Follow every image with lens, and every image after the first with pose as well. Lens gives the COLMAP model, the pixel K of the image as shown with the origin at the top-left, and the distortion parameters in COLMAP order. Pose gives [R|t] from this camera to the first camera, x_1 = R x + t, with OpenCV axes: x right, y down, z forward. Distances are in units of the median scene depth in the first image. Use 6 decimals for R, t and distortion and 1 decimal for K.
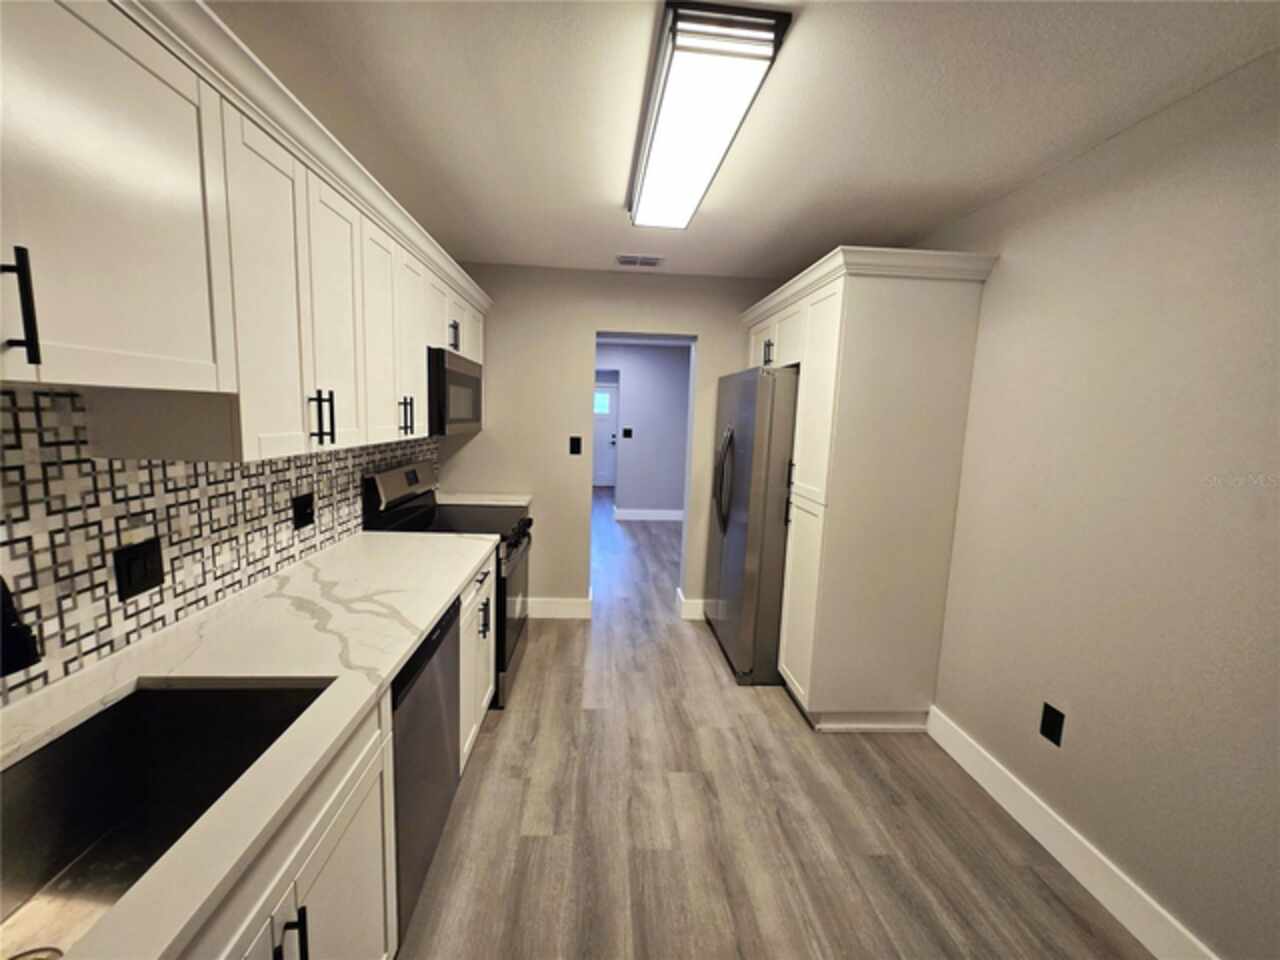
lens RADIAL K [[500.9, 0, 639.7], [0, 500.9, 474.7], [0, 0, 1]] dist [0.002669, -0.000516]
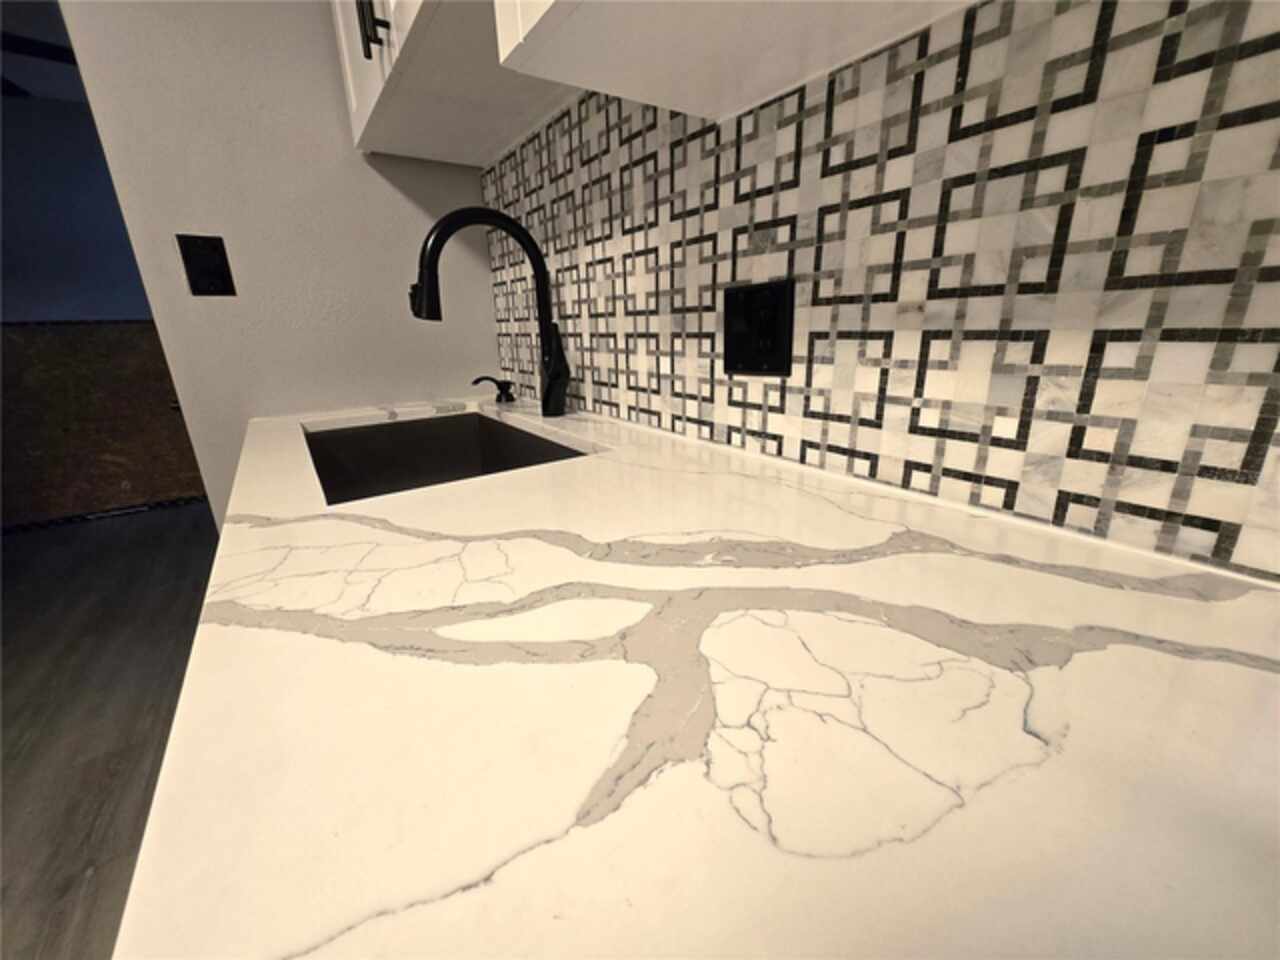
lens RADIAL K [[500.9, 0, 637.1], [0, 500.9, 478.5], [0, 0, 1]] dist [0.002669, -0.000516]
pose [[-0.863184, 0.138164, -0.485618, -0.554294], [-0.062995, 0.924841, 0.375102, 0.131635], [0.500945, 0.354373, -0.789604, 1.398686]]
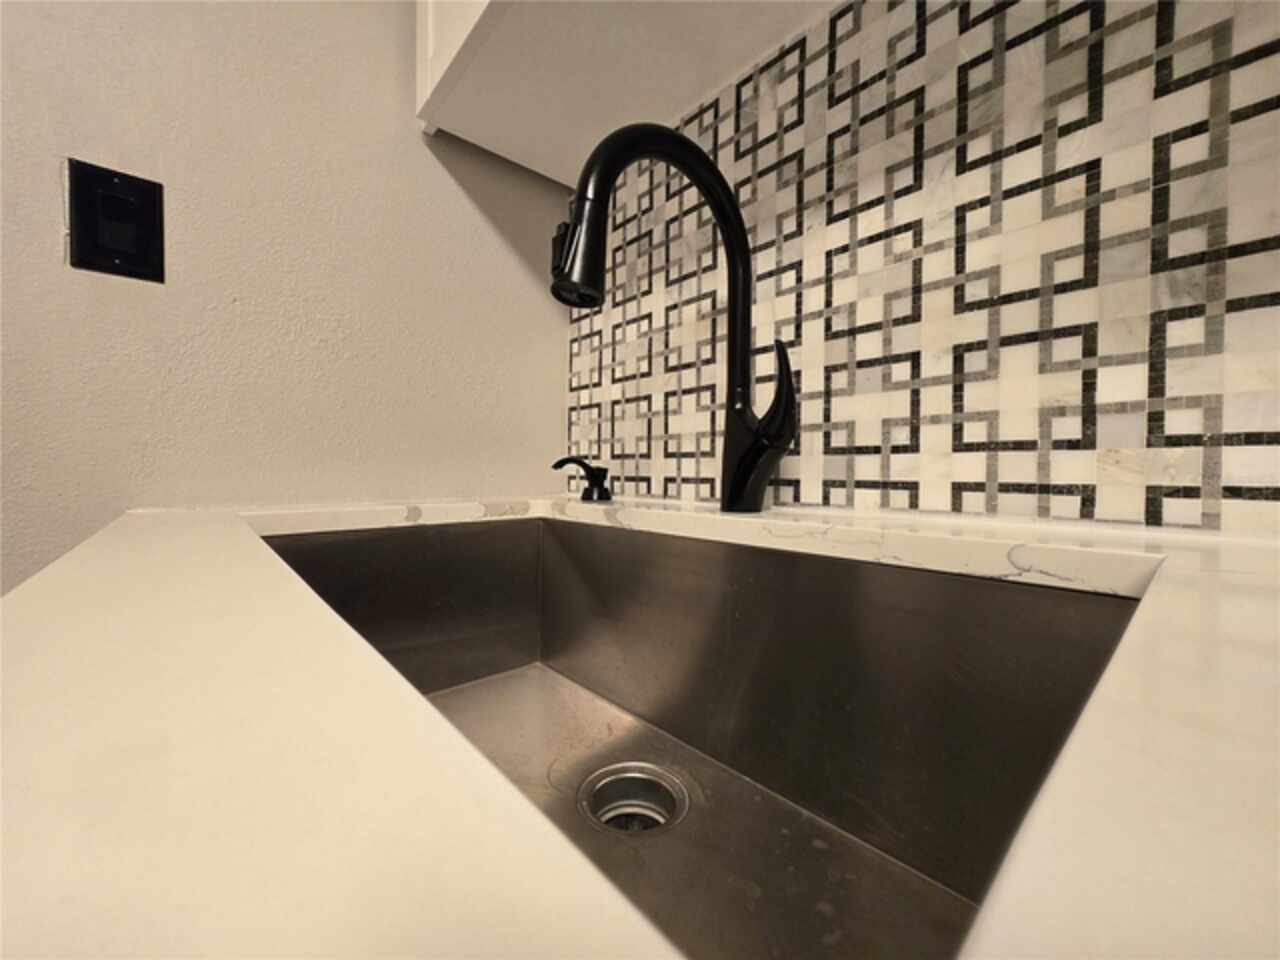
lens RADIAL K [[500.9, 0, 633.9], [0, 500.9, 479.9], [0, 0, 1]] dist [0.002669, -0.000516]
pose [[-0.800768, -0.029011, -0.598272, -0.495960], [-0.104416, 0.990294, 0.091736, 0.311166], [0.589804, 0.135929, -0.796024, 0.892719]]
